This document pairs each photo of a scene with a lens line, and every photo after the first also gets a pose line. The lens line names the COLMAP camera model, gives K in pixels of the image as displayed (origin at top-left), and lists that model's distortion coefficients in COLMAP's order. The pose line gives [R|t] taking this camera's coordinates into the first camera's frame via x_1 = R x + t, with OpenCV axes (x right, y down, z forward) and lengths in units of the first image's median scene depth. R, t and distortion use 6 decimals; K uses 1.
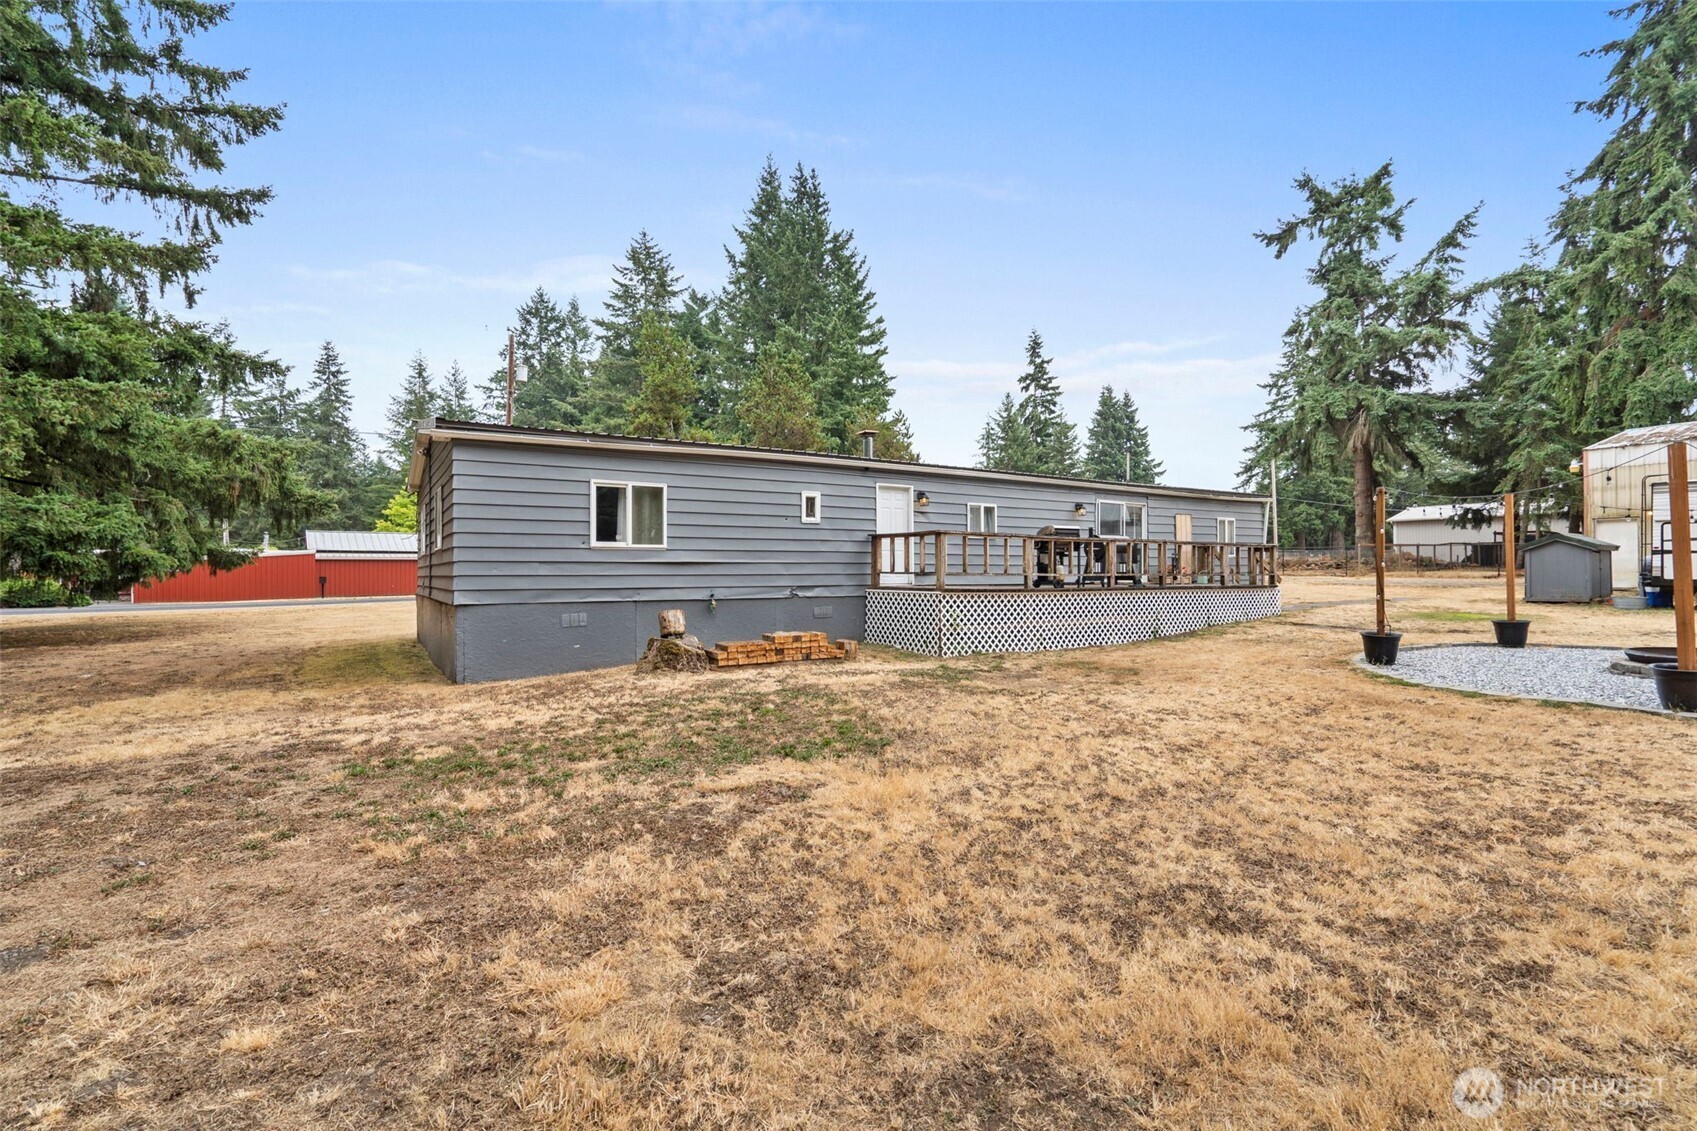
lens RADIAL K [[768.5, 0, 846.5], [0, 768.5, 561.0], [0, 0, 1]] dist [-0.005532, 0.000933]
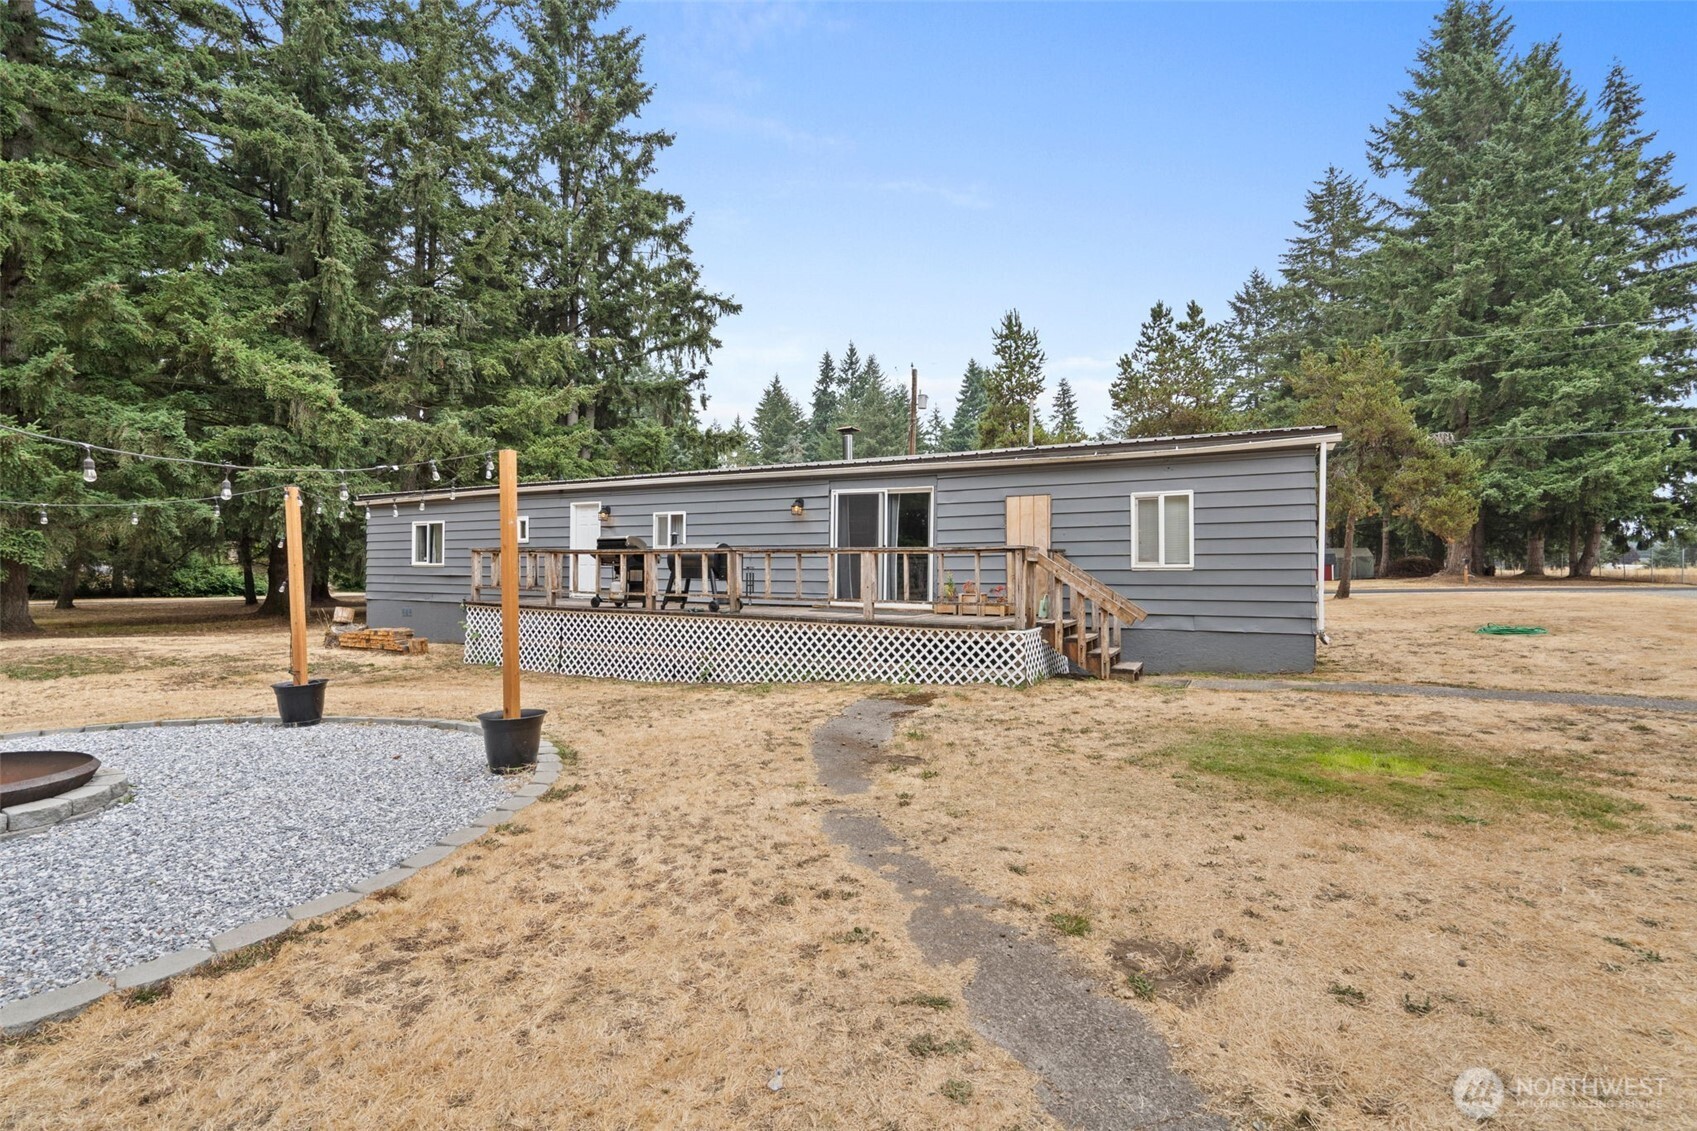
lens RADIAL K [[768.5, 0, 863.1], [0, 768.5, 564.4], [0, 0, 1]] dist [-0.005532, 0.000933]
pose [[0.508841, -0.001085, -0.860860, 0.352815], [0.004944, 0.999986, 0.001662, -0.004503], [0.860847, -0.005101, 0.508839, 0.242080]]
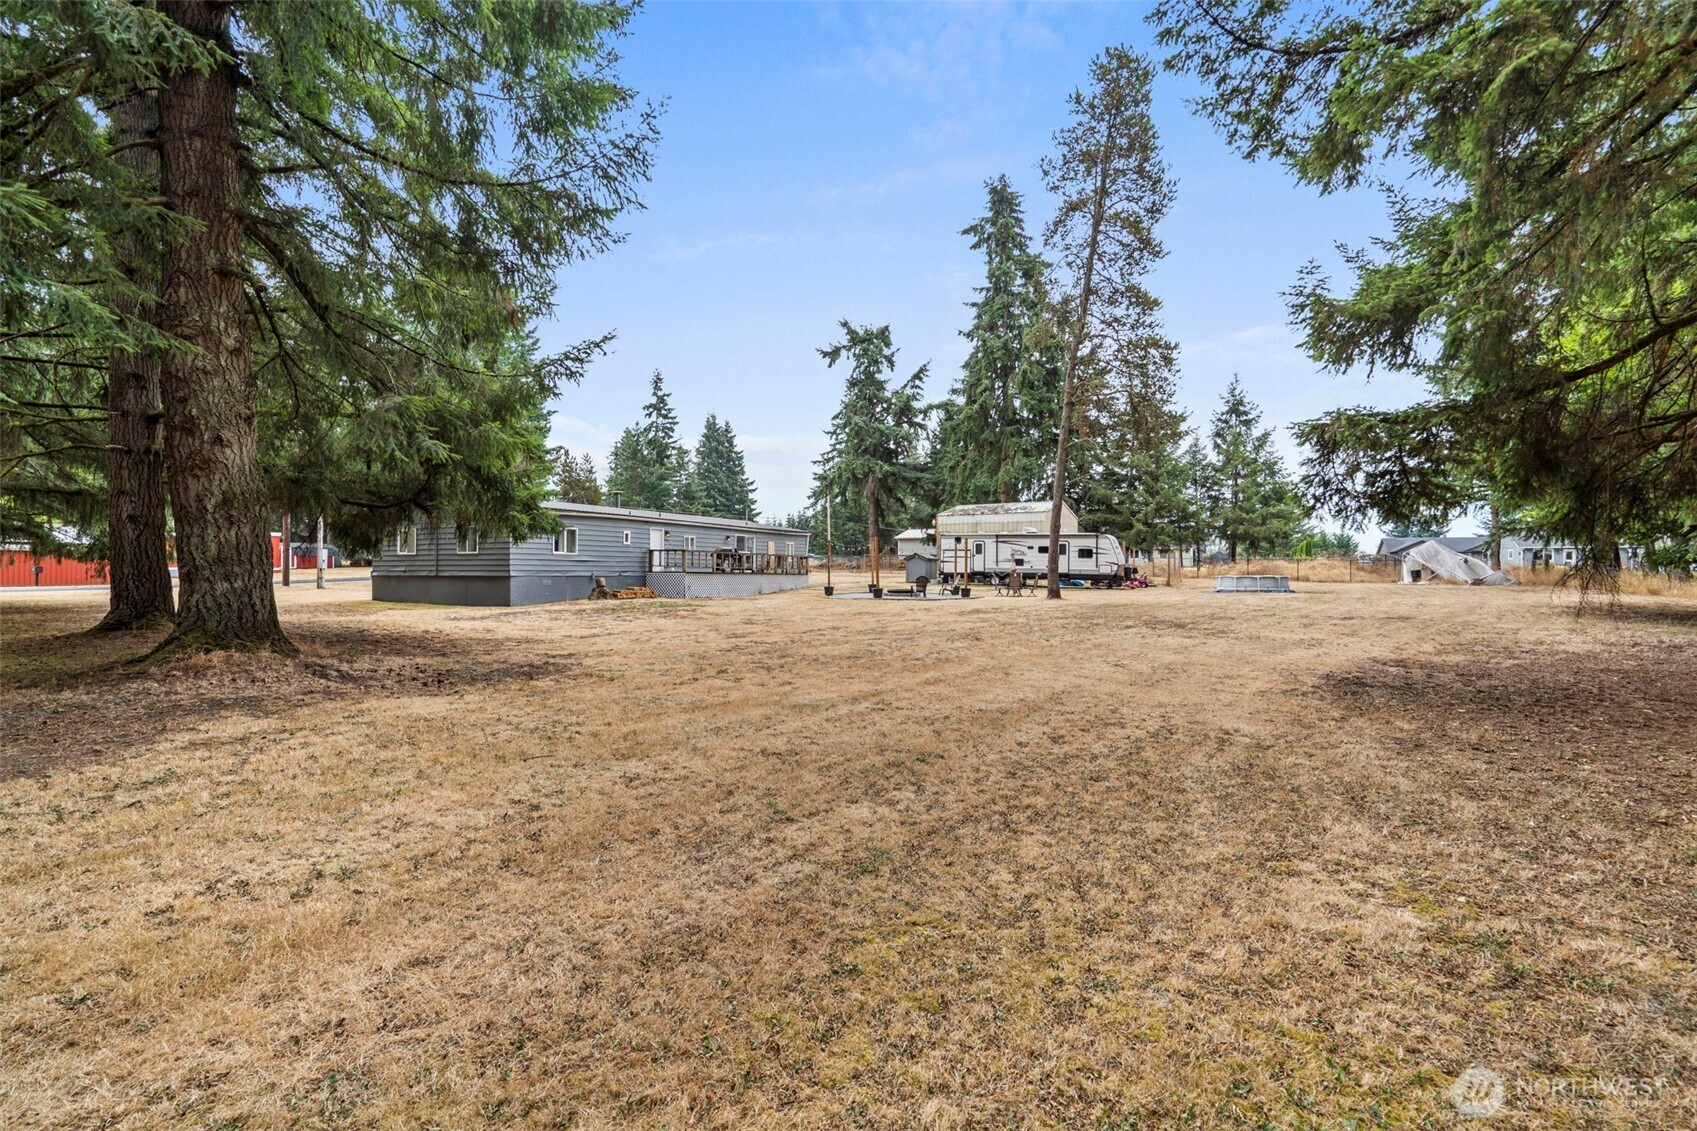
lens RADIAL K [[768.5, 0, 848.1], [0, 768.5, 565.7], [0, 0, 1]] dist [-0.005532, 0.000933]
pose [[0.869663, 0.010986, 0.493523, -0.176420], [-0.013948, 0.999900, 0.002321, 0.000278], [-0.493449, -0.008903, 0.869729, -0.396501]]
